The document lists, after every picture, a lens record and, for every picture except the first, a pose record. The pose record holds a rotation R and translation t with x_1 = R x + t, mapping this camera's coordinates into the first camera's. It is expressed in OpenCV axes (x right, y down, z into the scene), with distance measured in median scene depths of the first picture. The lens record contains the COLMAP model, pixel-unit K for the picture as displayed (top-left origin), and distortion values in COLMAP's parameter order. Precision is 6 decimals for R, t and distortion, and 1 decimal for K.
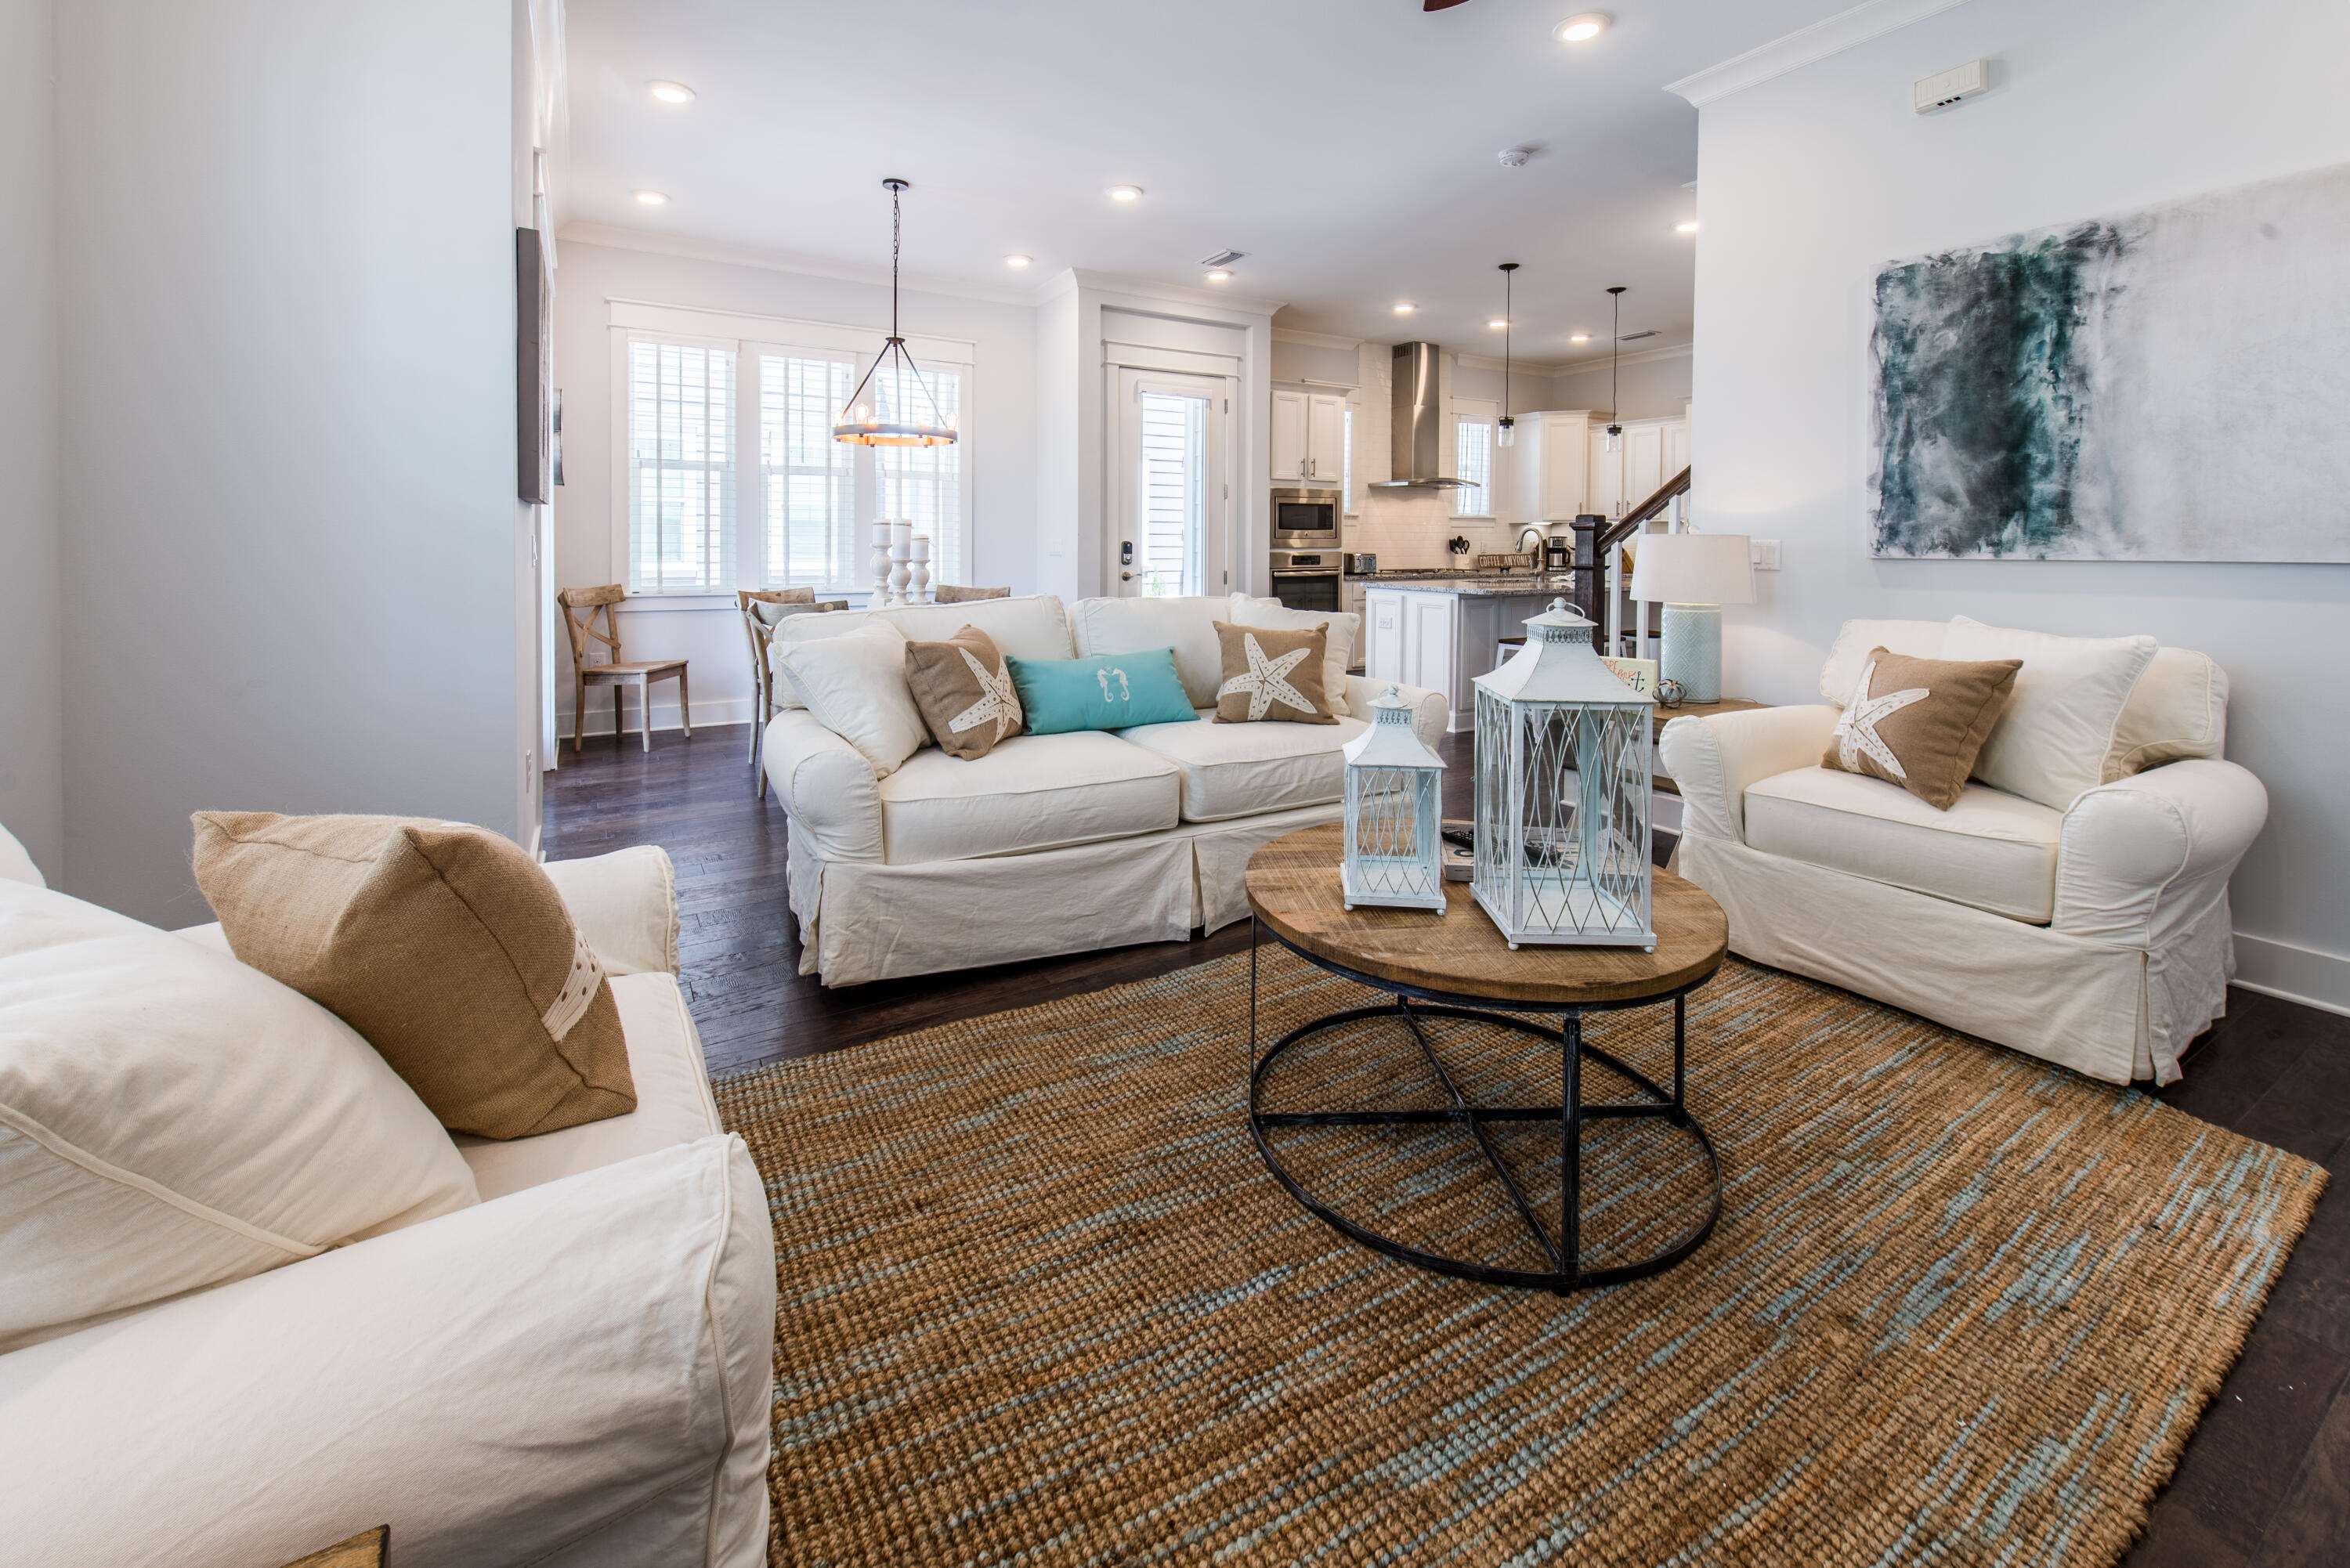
lens RADIAL K [[1015.8, 0, 1176.2], [0, 1015.8, 570.0], [0, 0, 1]] dist [-0.000277, 0.000068]
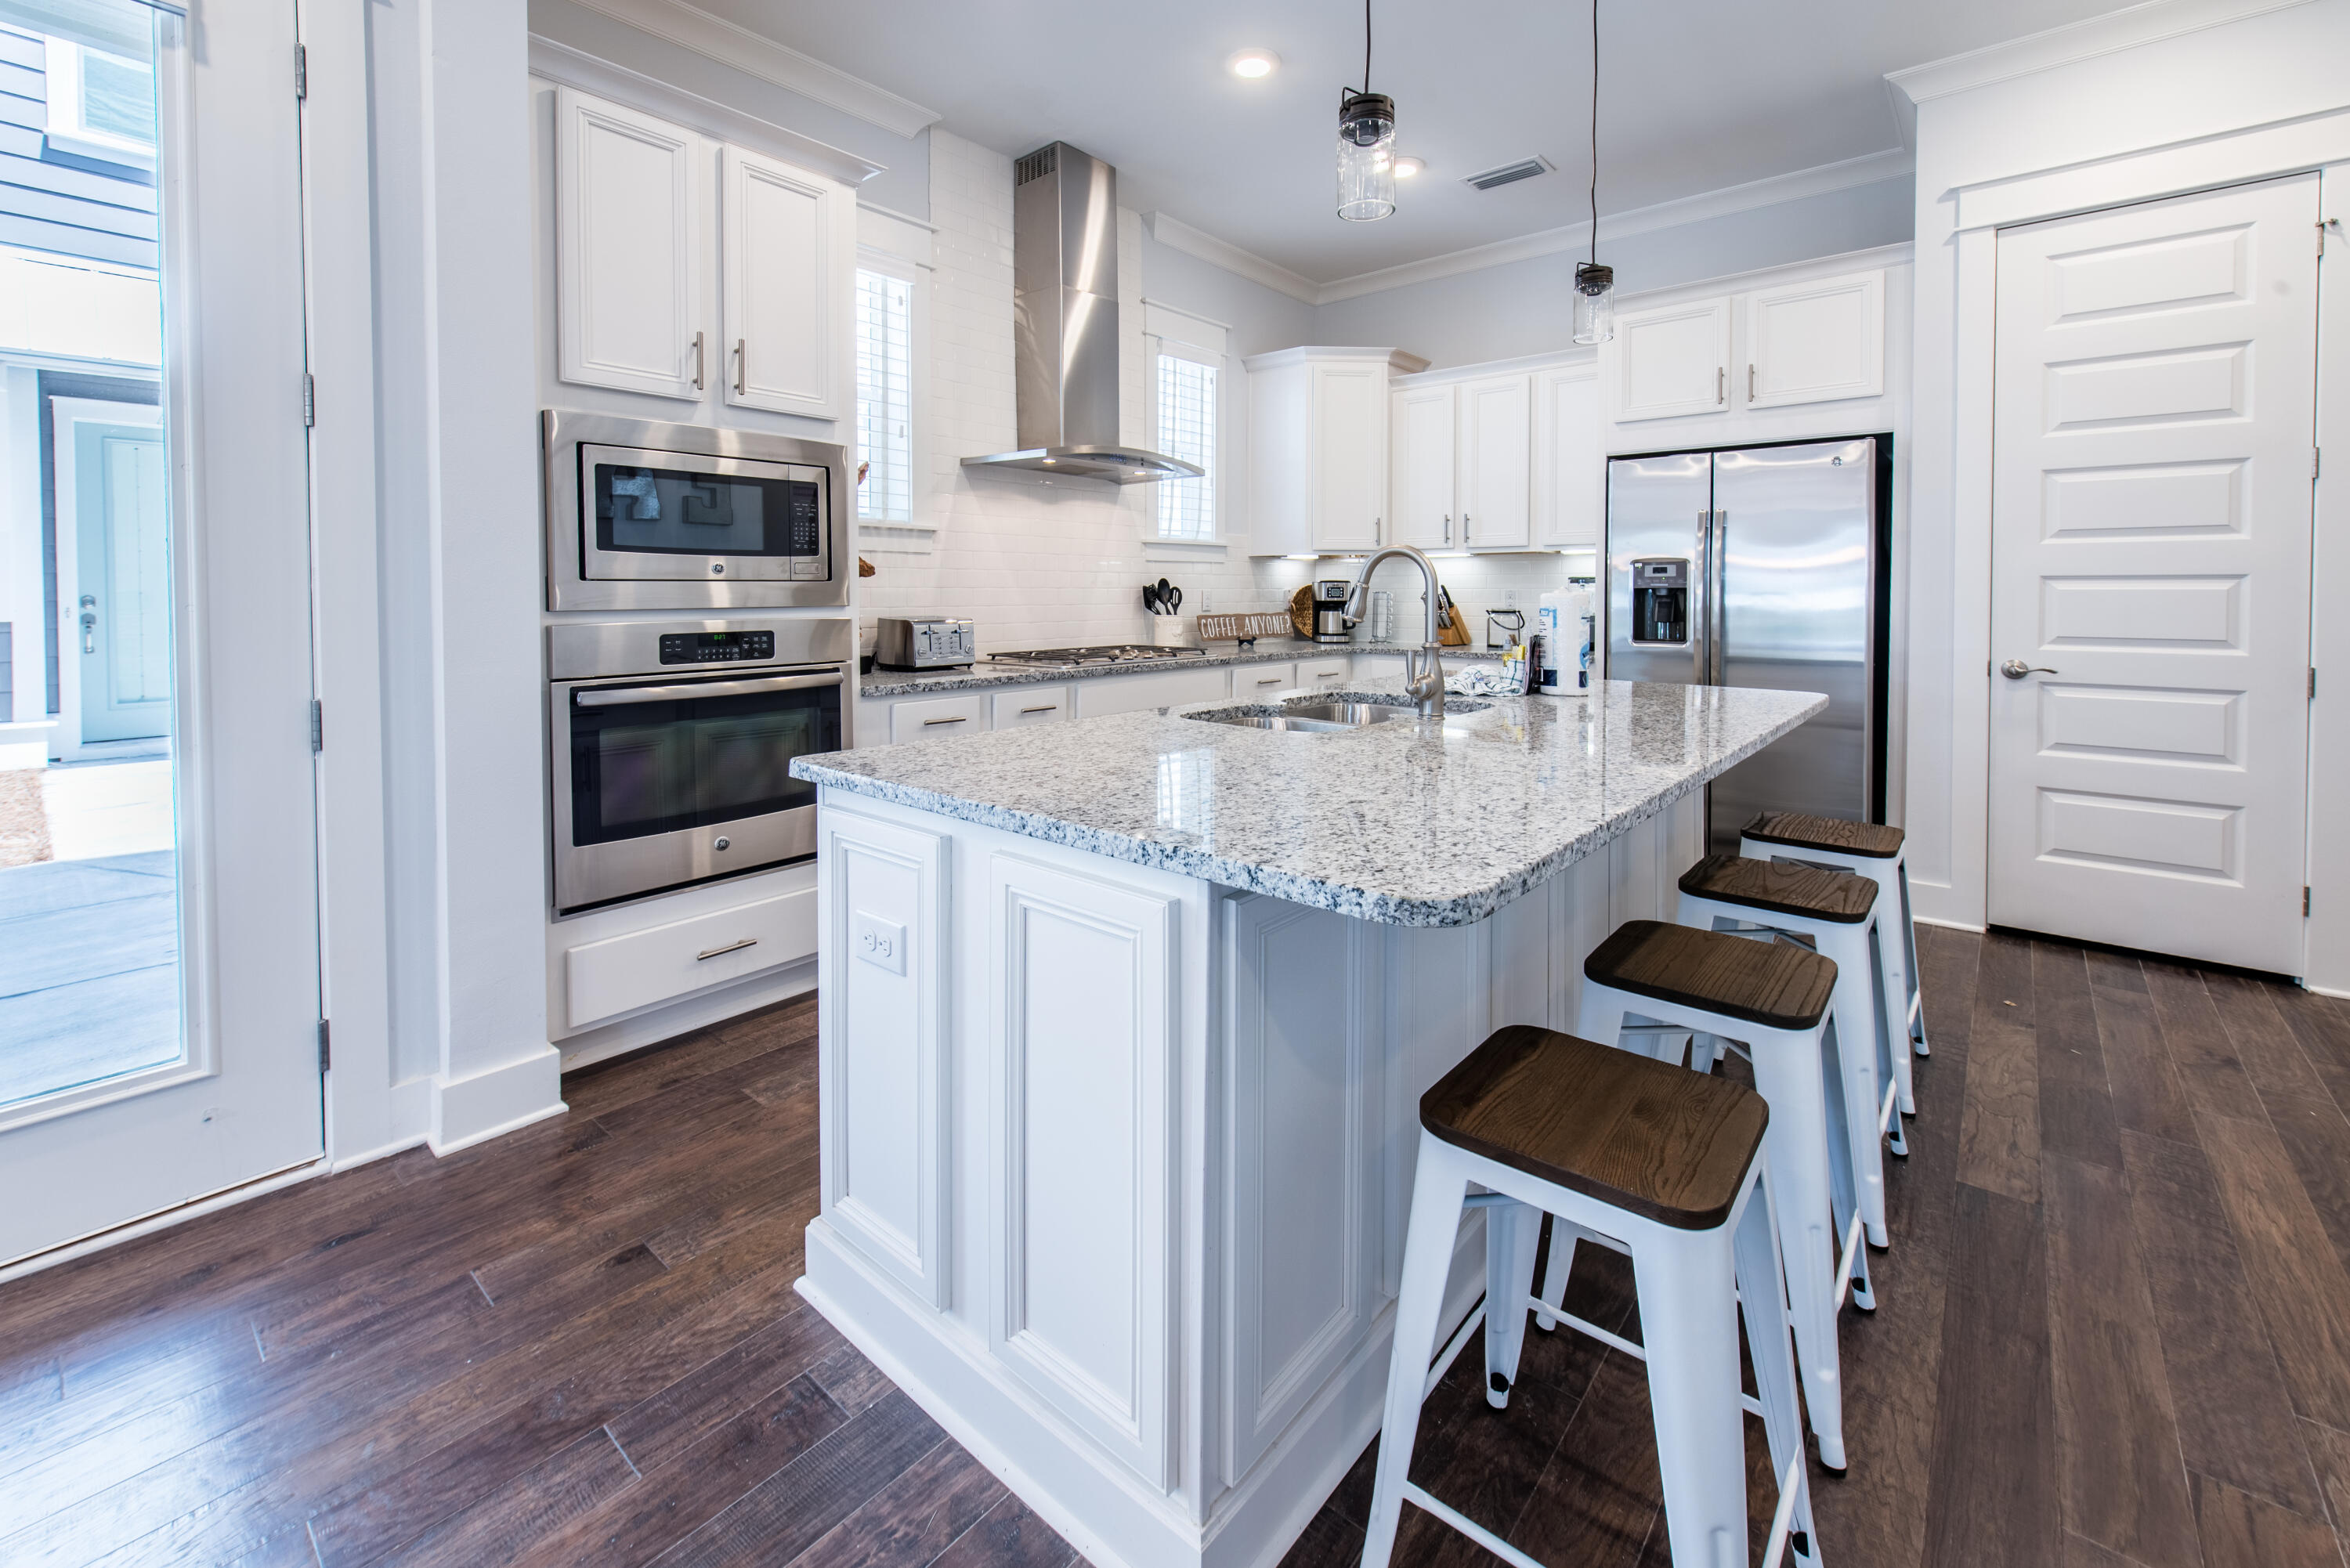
lens RADIAL K [[952.2, 0, 1185.3], [0, 952.2, 622.2], [0, 0, 1]] dist [0.011035, -0.000479]
pose [[0.954957, -0.014621, 0.296383, 0.158407], [0.013594, 0.999892, 0.005526, -0.015200], [-0.296432, -0.001248, 0.955053, 0.578818]]
